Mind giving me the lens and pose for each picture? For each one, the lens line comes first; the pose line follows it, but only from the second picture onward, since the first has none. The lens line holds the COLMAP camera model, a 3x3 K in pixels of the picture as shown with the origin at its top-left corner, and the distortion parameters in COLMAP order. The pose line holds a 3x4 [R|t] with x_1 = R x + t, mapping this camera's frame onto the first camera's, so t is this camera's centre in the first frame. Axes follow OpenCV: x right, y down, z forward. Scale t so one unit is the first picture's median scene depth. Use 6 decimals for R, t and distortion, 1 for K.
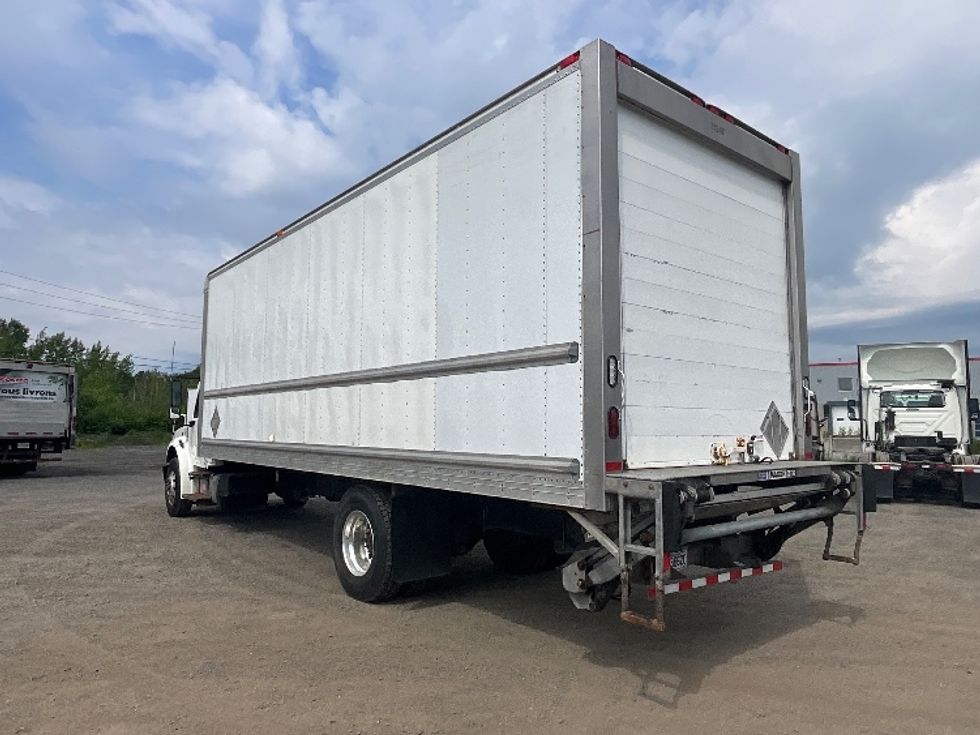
lens RADIAL K [[646.6, 0, 480.3], [0, 646.6, 368.0], [0, 0, 1]] dist [-0.006418, -0.001195]
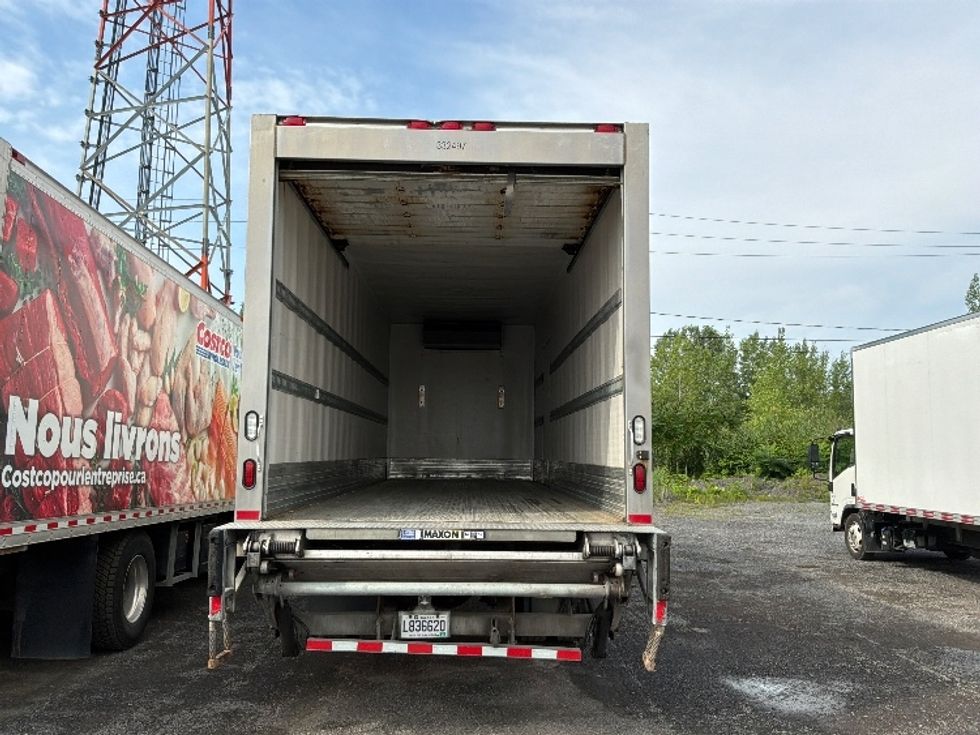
lens RADIAL K [[827.3, 0, 490.0], [0, 827.3, 367.5], [0, 0, 1]] dist [0.150066, -0.286092]
pose [[0.781901, -0.058332, -0.620667, 1.090379], [0.044851, 0.998296, -0.037321, -0.016824], [0.621787, 0.001344, 0.783186, 0.122788]]
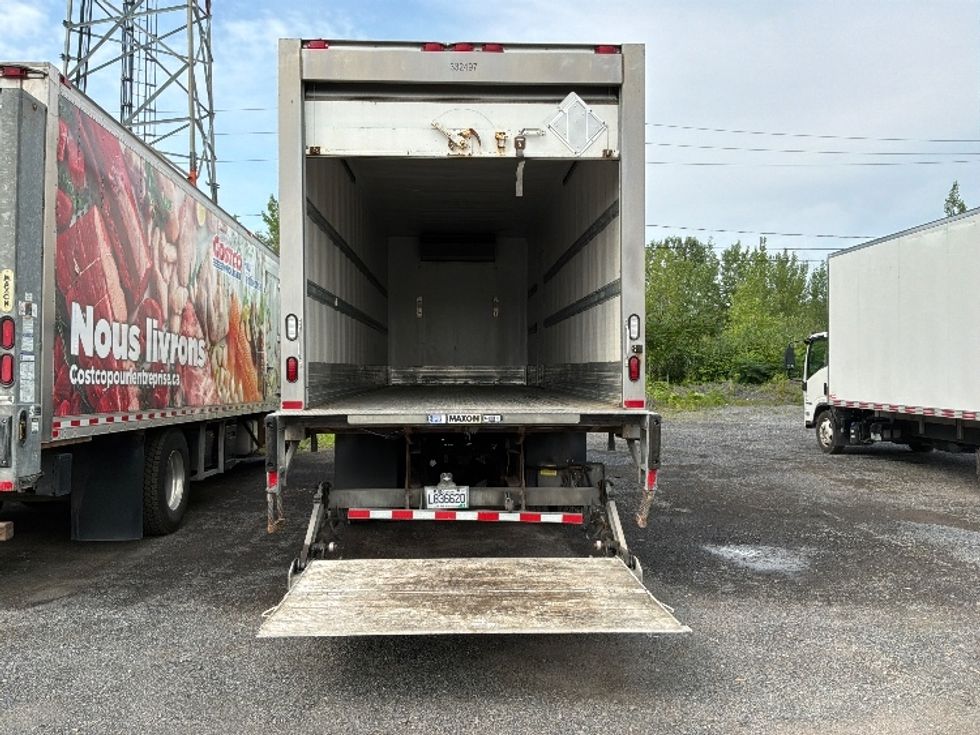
lens RADIAL K [[827.3, 0, 490.0], [0, 827.3, 367.5], [0, 0, 1]] dist [0.150066, -0.286092]
pose [[0.794610, -0.006251, -0.607088, 1.141634], [0.058137, 0.996135, 0.065838, -0.000295], [0.604331, -0.087609, 0.791902, -0.016403]]
